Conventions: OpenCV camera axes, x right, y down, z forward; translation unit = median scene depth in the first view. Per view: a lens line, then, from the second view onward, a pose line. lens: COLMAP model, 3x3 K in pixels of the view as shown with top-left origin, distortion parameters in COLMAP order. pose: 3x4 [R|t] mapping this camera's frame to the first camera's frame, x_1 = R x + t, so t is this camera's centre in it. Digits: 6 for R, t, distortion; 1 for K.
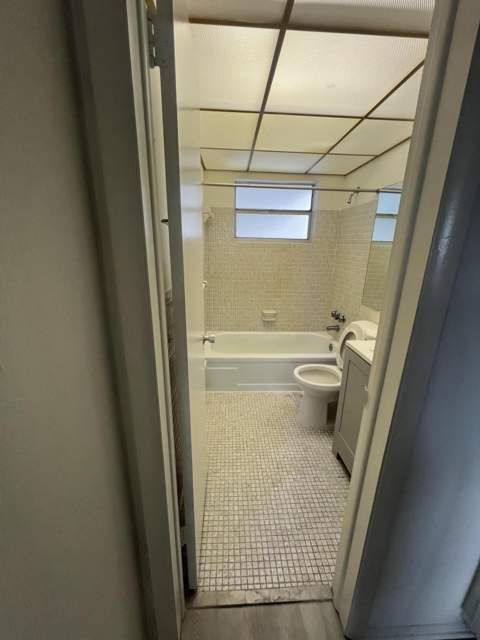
lens RADIAL K [[256.0, 0, 240.0], [0, 256.0, 320.0], [0, 0, 1]] dist [-0.000186, 0.000335]
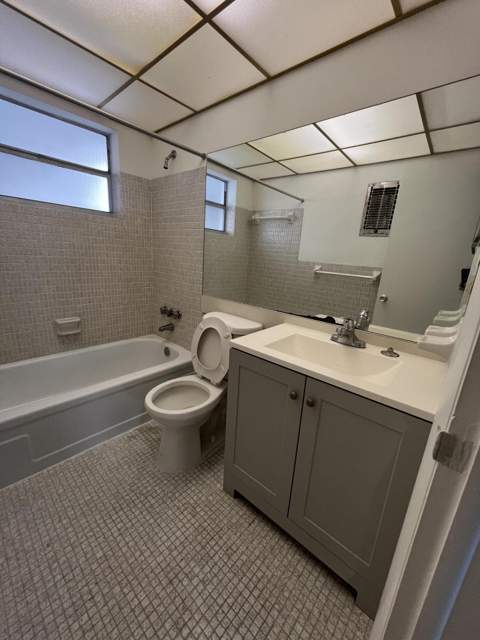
lens RADIAL K [[256.0, 0, 240.0], [0, 256.0, 320.0], [0, 0, 1]] dist [-0.000186, 0.000335]
pose [[0.700427, -0.153062, 0.697118, -0.032364], [0.150694, 0.986430, 0.065175, -0.010478], [-0.697634, 0.059401, 0.713988, 0.269698]]
